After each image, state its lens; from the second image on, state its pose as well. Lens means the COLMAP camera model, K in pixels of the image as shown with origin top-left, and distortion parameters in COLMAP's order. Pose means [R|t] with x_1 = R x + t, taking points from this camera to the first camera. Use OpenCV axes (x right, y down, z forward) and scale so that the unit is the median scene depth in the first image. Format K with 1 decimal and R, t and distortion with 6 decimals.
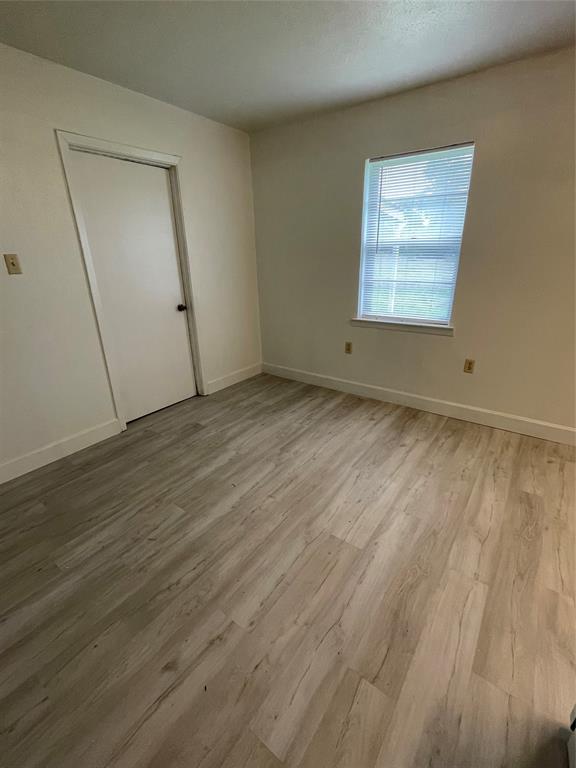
lens RADIAL K [[334.0, 0, 286.0], [0, 334.0, 387.8], [0, 0, 1]] dist [0.000814, 0.000177]
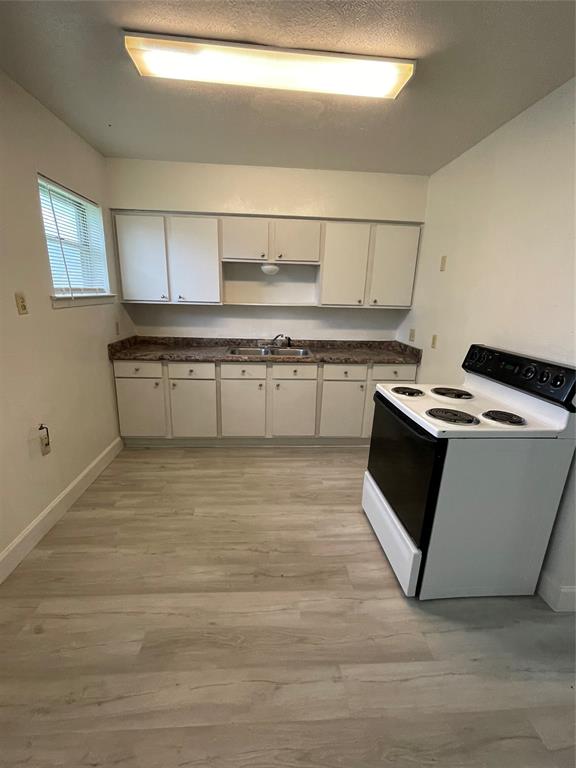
lens RADIAL K [[334.0, 0, 286.0], [0, 334.0, 387.8], [0, 0, 1]] dist [0.000814, 0.000177]
pose [[-0.650907, -0.210258, 0.729459, 0.172250], [0.264515, 0.837852, 0.477531, -0.500046], [-0.711584, 0.503781, -0.489748, 1.086213]]
